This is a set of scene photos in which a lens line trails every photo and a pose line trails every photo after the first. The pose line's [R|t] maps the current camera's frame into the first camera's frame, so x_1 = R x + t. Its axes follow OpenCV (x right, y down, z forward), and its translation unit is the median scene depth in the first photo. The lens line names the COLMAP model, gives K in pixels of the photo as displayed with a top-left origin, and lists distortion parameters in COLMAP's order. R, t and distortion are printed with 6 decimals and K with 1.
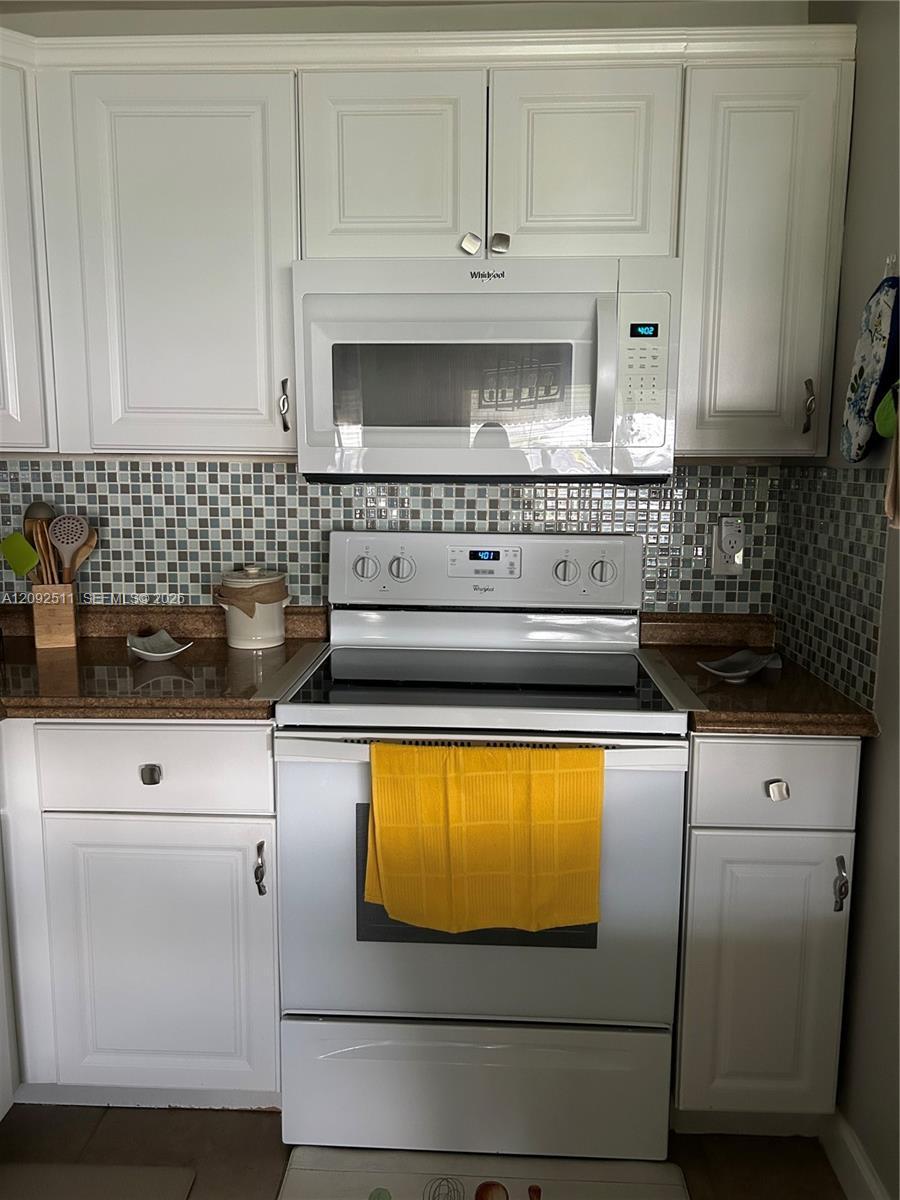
lens RADIAL K [[908.2, 0, 455.4], [0, 908.2, 602.7], [0, 0, 1]] dist [0.055701, -0.061494]
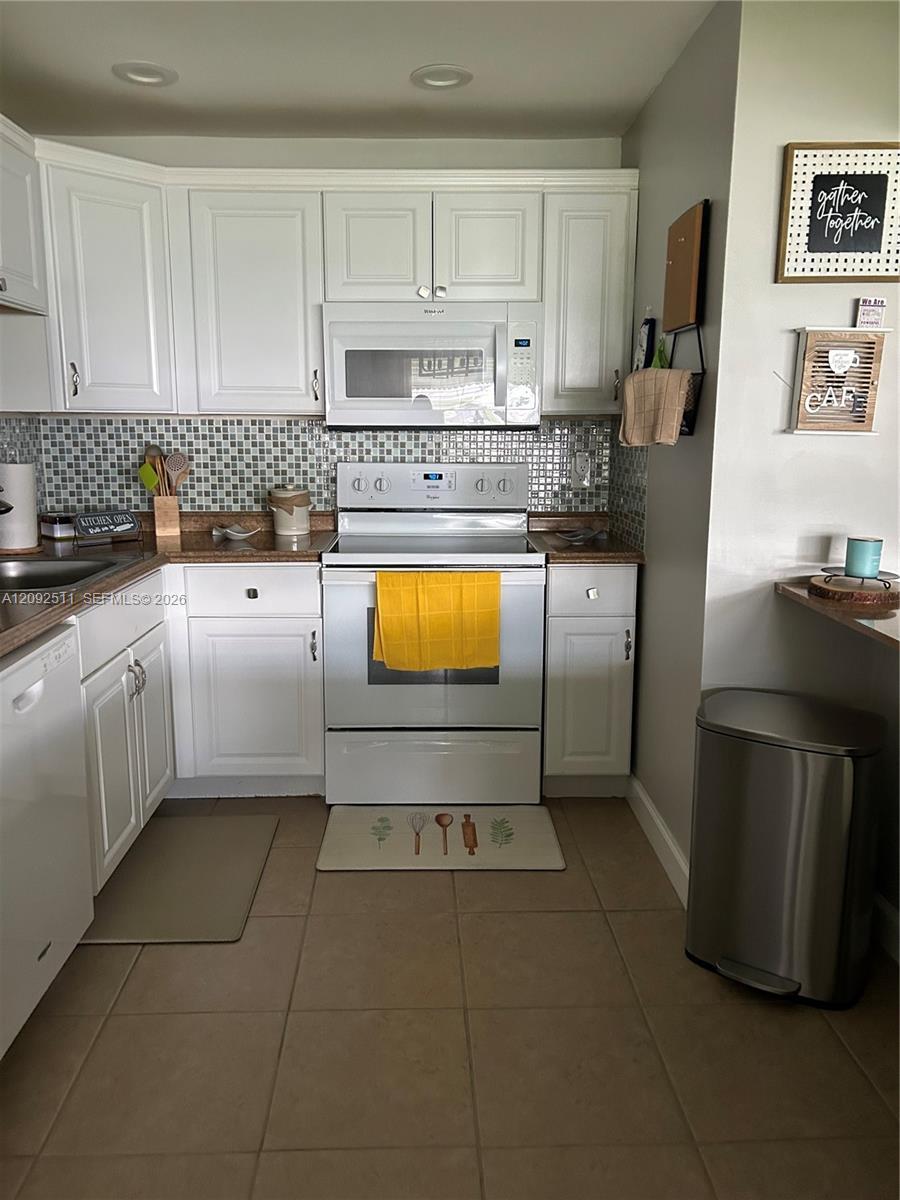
lens RADIAL K [[908.2, 0, 446.3], [0, 908.2, 597.3], [0, 0, 1]] dist [0.055701, -0.061494]
pose [[0.998061, -0.016622, 0.059987, -0.051950], [0.014442, 0.999226, 0.036586, 0.119401], [-0.060549, -0.035648, 0.997528, -0.721101]]
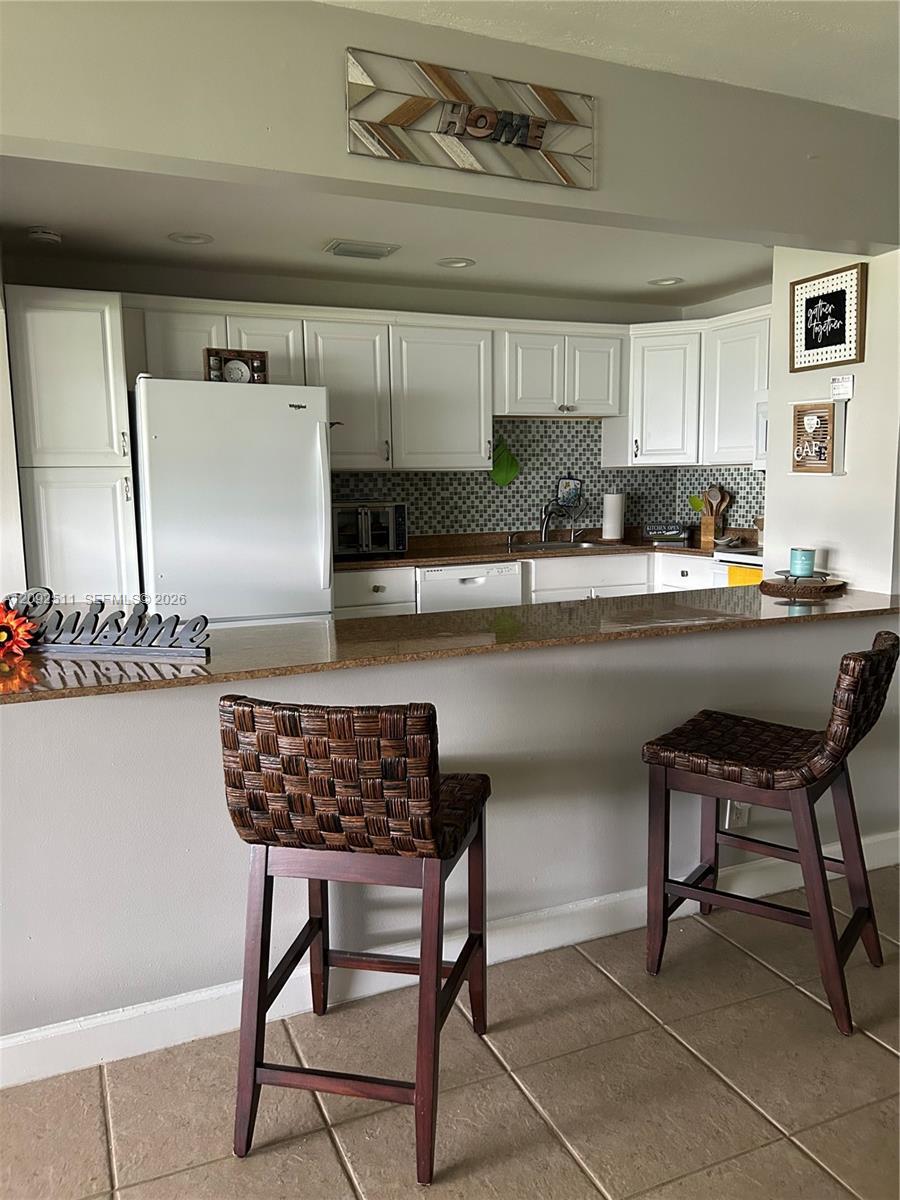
lens RADIAL K [[908.2, 0, 445.9], [0, 908.2, 594.4], [0, 0, 1]] dist [0.055701, -0.061494]
pose [[0.432819, 0.103151, -0.895560, 1.751055], [-0.119923, 0.991191, 0.056208, 0.159940], [0.893468, 0.083070, 0.441377, -0.867756]]
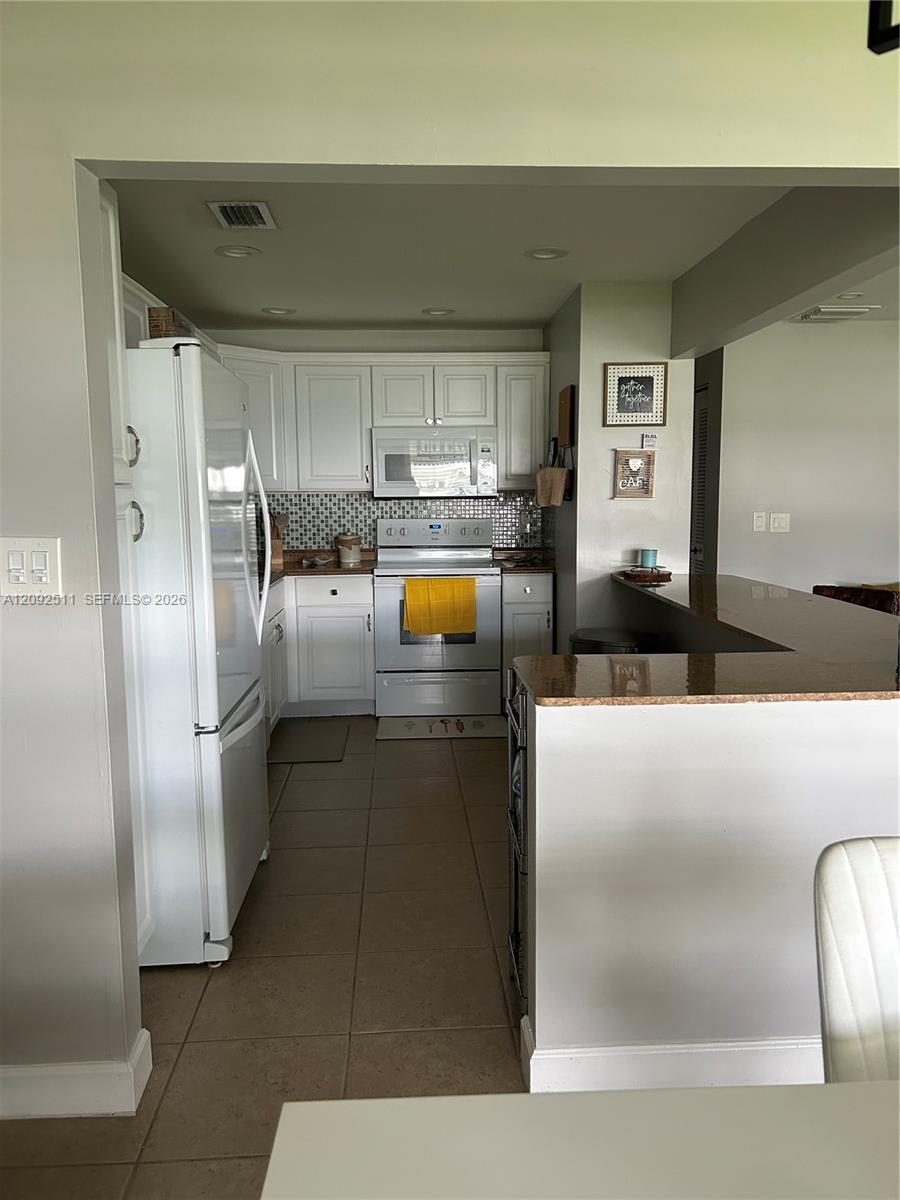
lens RADIAL K [[908.2, 0, 459.6], [0, 908.2, 621.0], [0, 0, 1]] dist [0.055701, -0.061494]
pose [[0.995922, -0.027186, 0.086021, -0.153716], [0.028128, 0.999557, -0.009761, 0.291386], [-0.085717, 0.012141, 0.996246, -1.922229]]
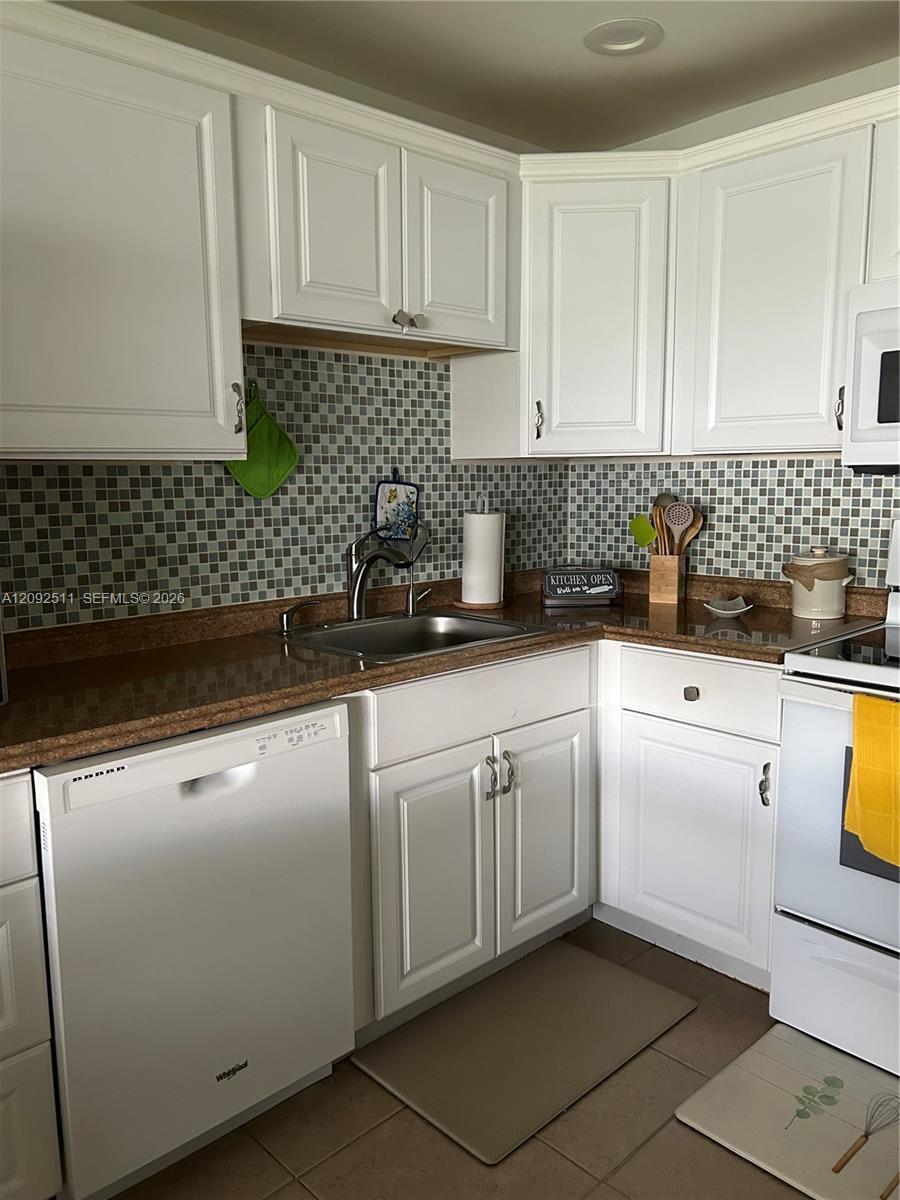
lens RADIAL K [[908.2, 0, 446.1], [0, 908.2, 603.8], [0, 0, 1]] dist [0.055701, -0.061494]
pose [[0.712253, 0.086432, -0.696581, 0.291212], [-0.091439, 0.995358, 0.030008, 0.044217], [0.695941, 0.042321, 0.716851, -0.184619]]
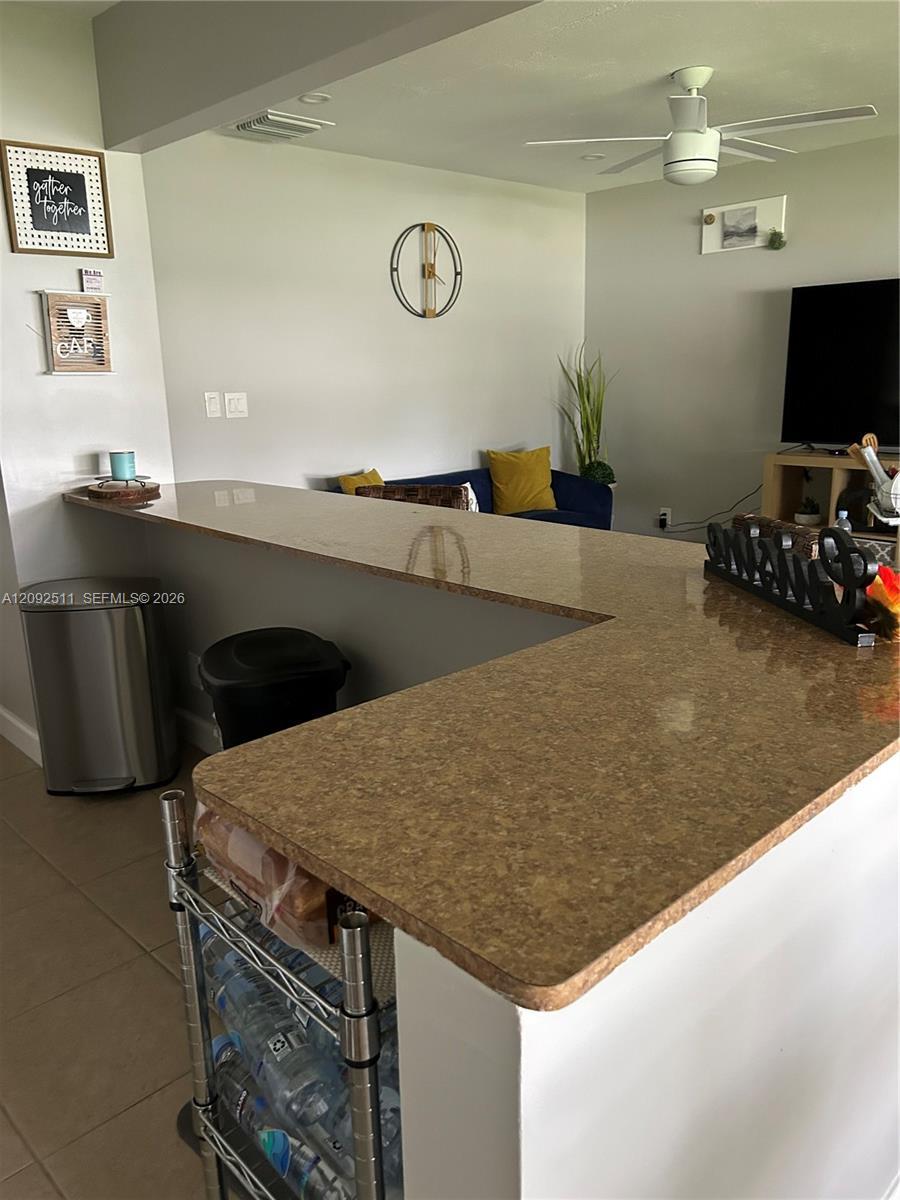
lens RADIAL K [[908.2, 0, 431.0], [0, 908.2, 604.3], [0, 0, 1]] dist [0.055701, -0.061494]
pose [[0.704531, -0.202545, 0.680155, -0.196030], [0.135175, 0.979161, 0.151566, 0.184268], [-0.696680, -0.014843, 0.717228, -1.088212]]
